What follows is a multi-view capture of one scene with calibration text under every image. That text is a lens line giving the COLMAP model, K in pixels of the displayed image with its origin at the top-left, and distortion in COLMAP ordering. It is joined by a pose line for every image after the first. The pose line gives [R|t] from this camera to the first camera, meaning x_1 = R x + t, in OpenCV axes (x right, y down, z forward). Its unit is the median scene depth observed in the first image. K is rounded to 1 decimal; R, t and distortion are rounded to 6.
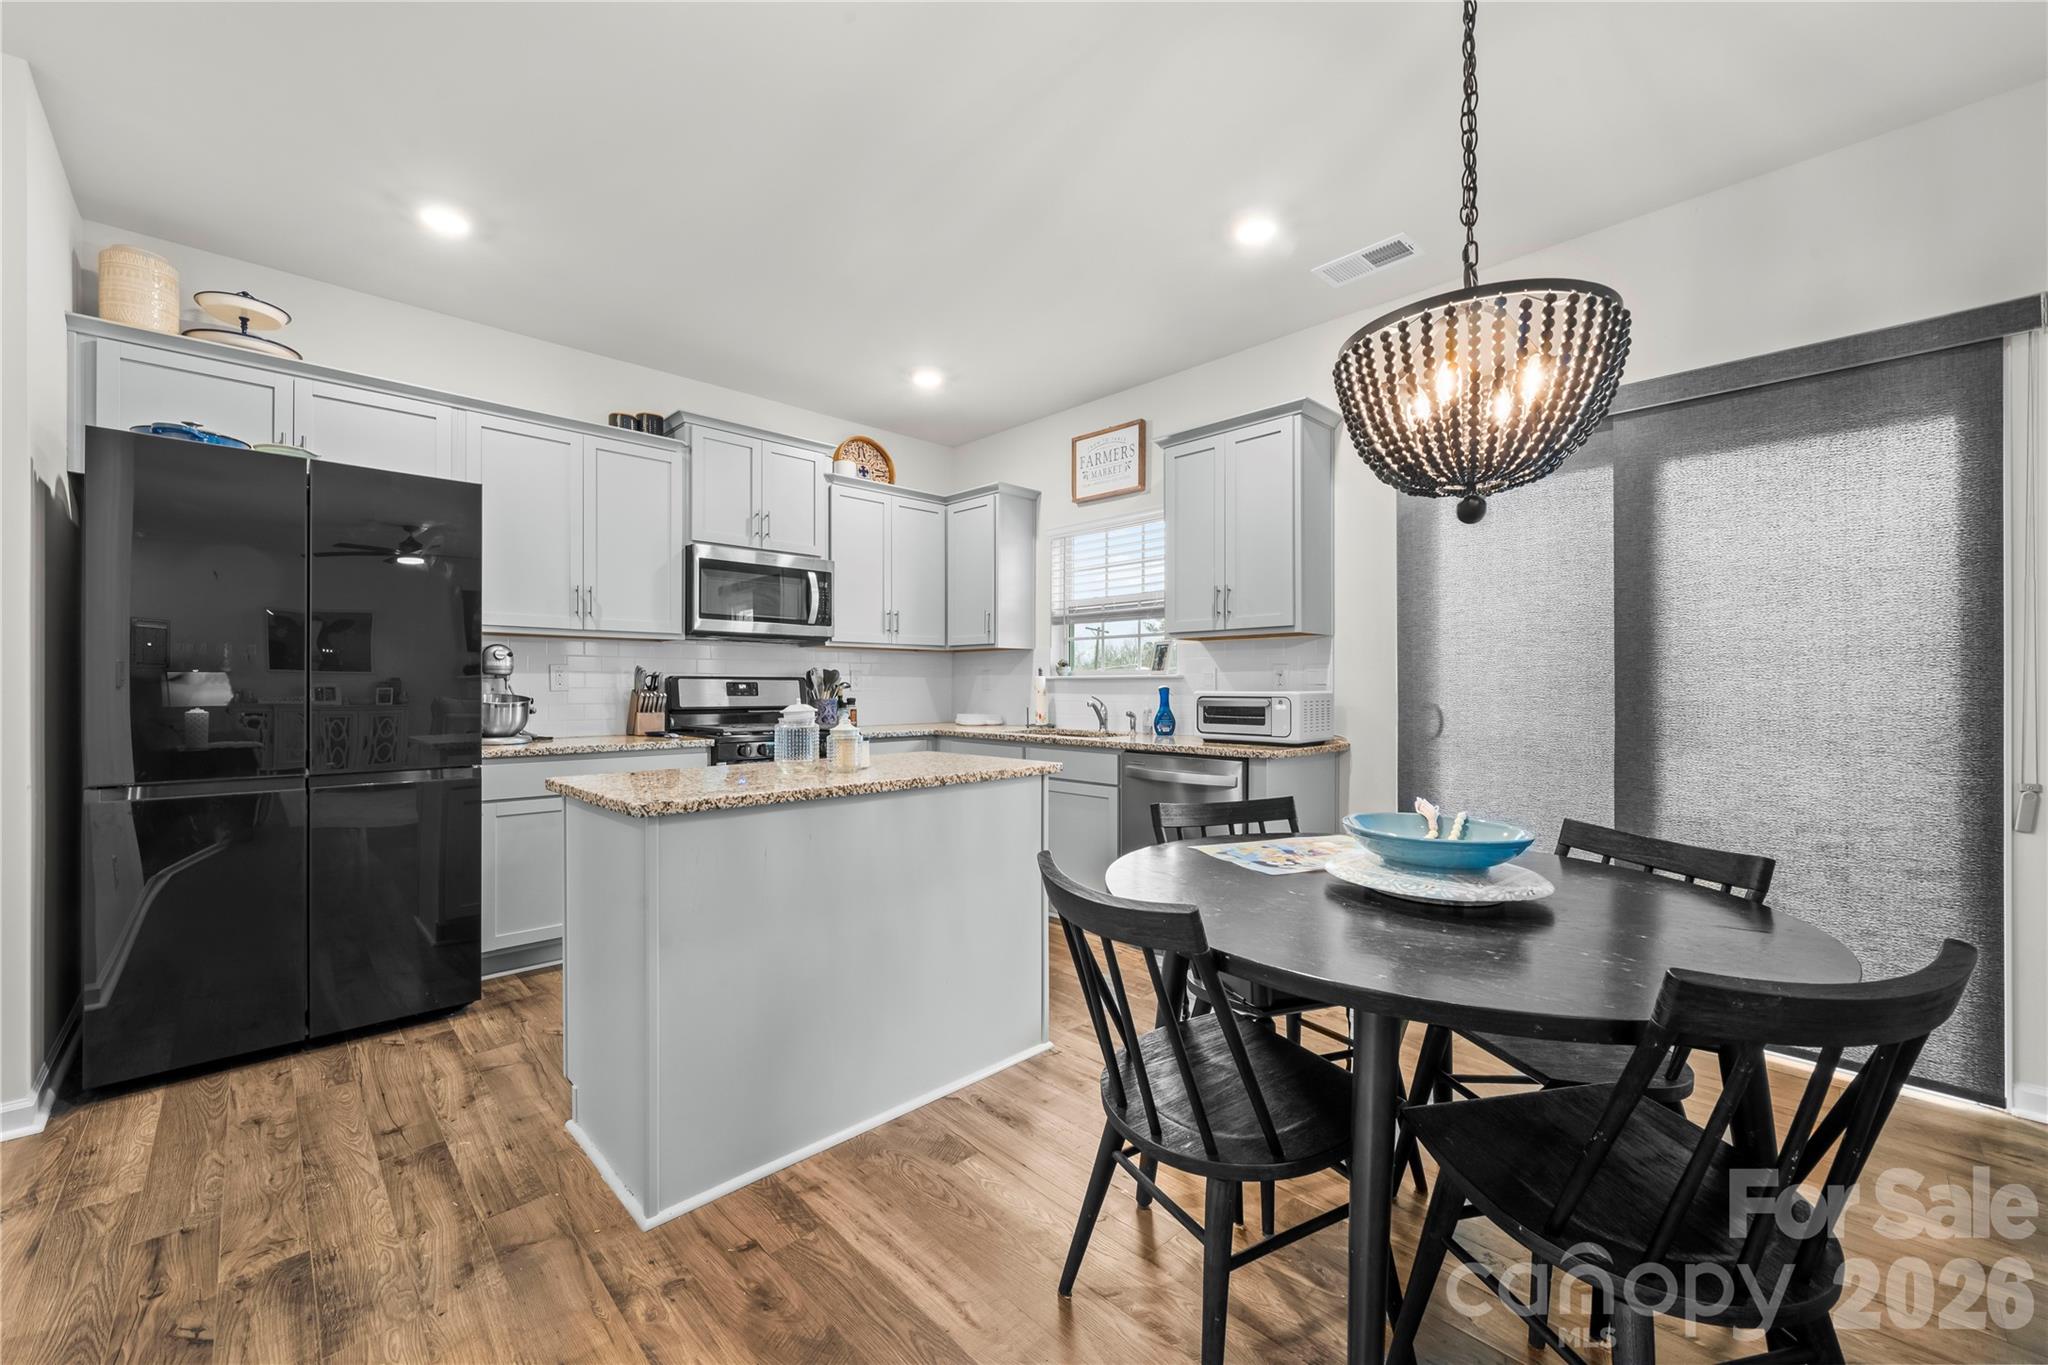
lens RADIAL K [[804.2, 0, 1024.8], [0, 804.2, 685.1], [0, 0, 1]] dist [-0.001141, -0.000324]
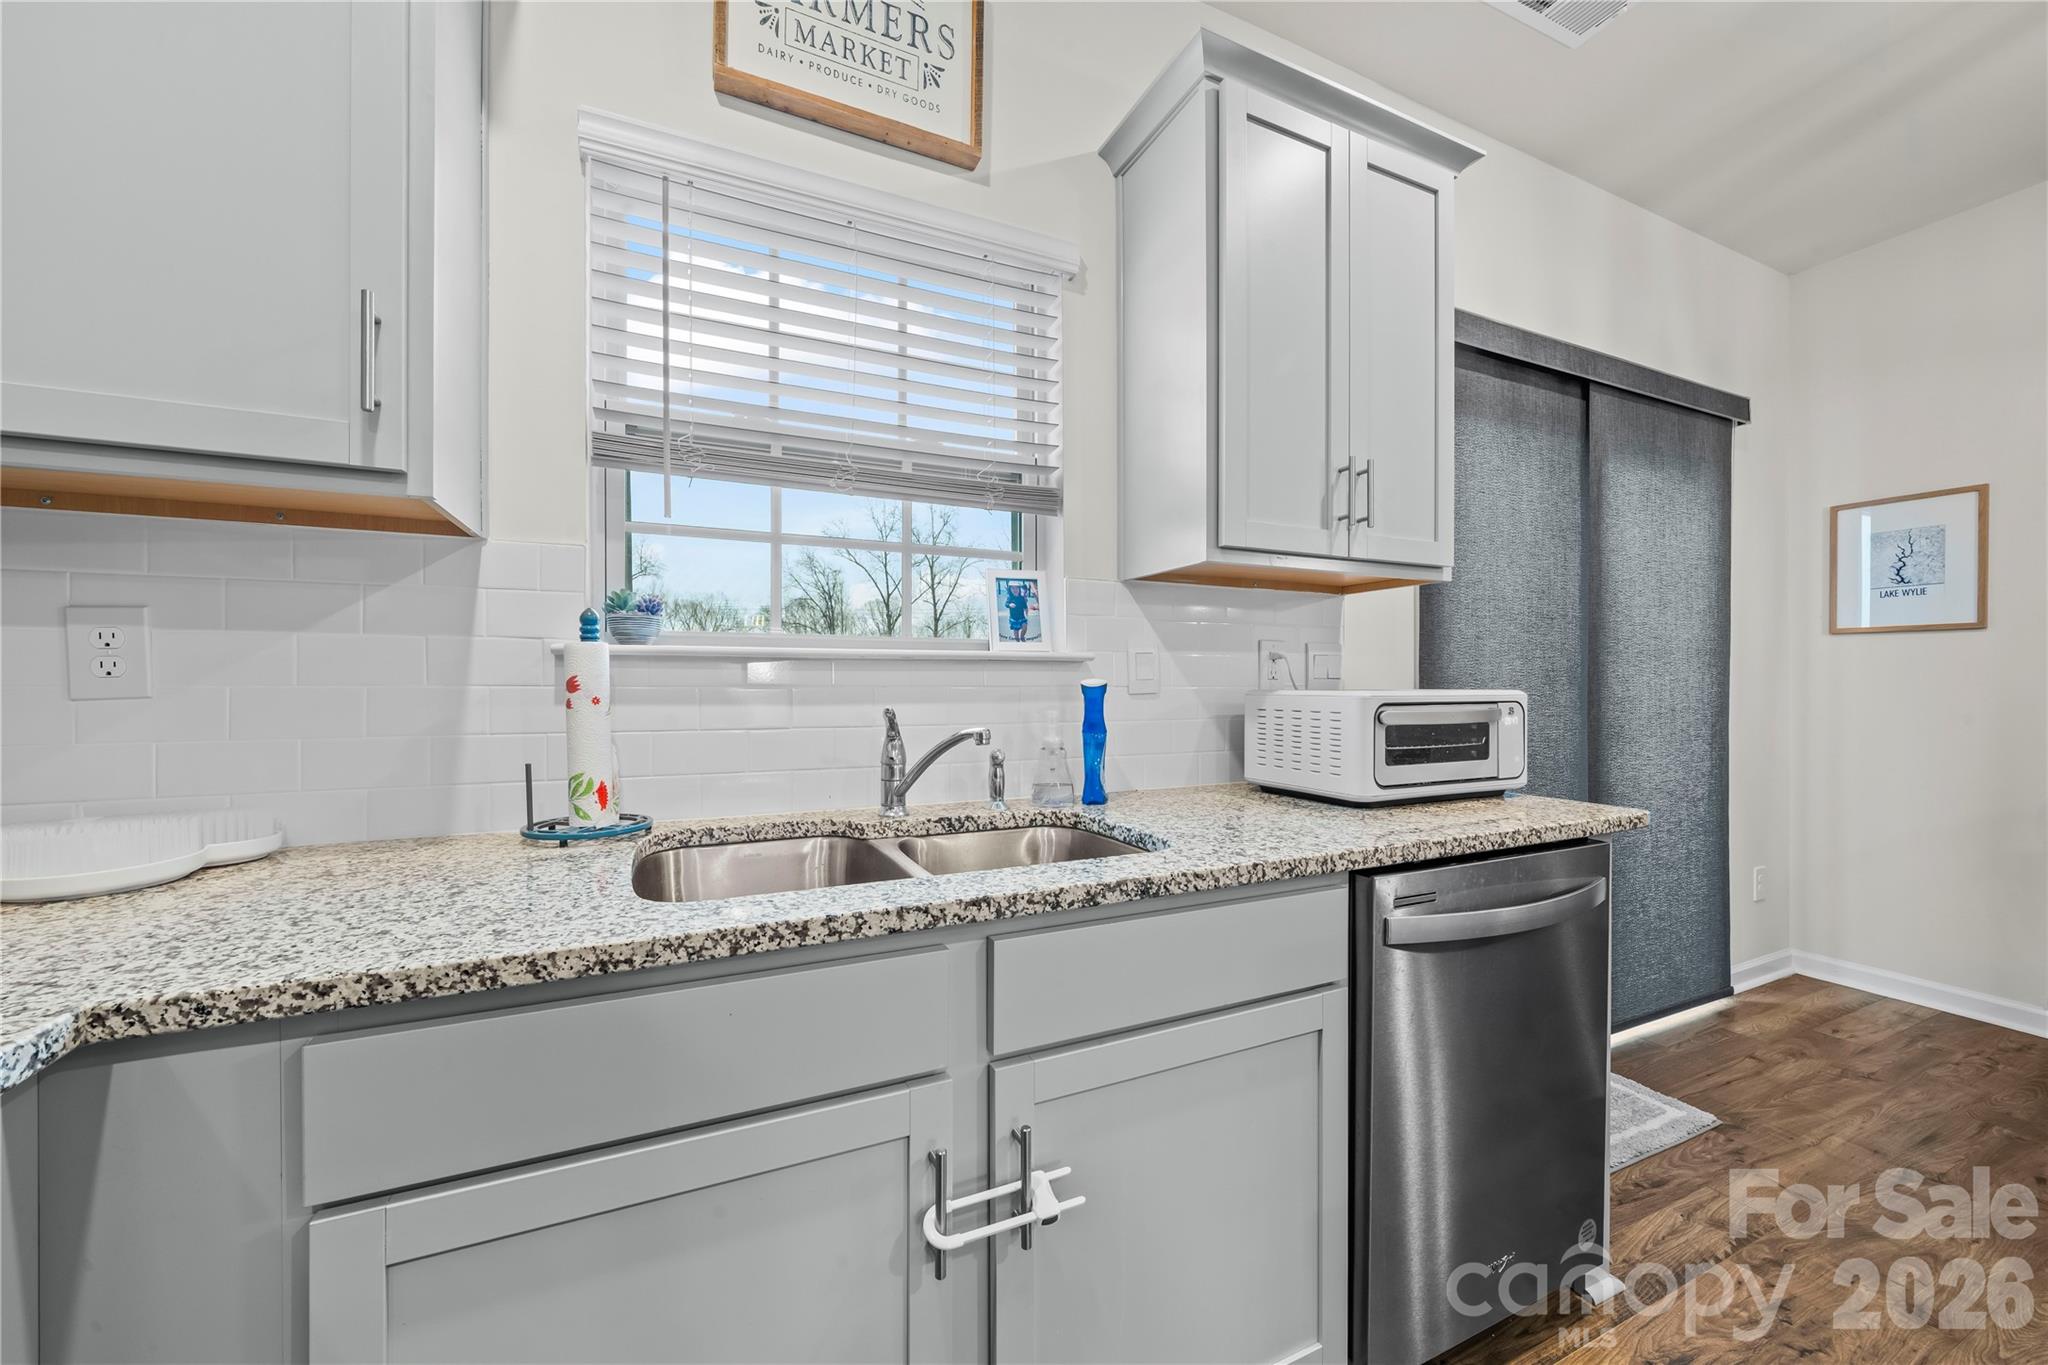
lens RADIAL K [[756.9, 0, 1021.3], [0, 756.9, 687.9], [0, 0, 1]] dist [-0.002021, -0.000223]
pose [[0.327185, -0.004100, 0.944951, -0.199346], [-0.000462, 0.999990, 0.004499, 0.003297], [-0.944960, -0.001909, 0.327180, 0.922597]]
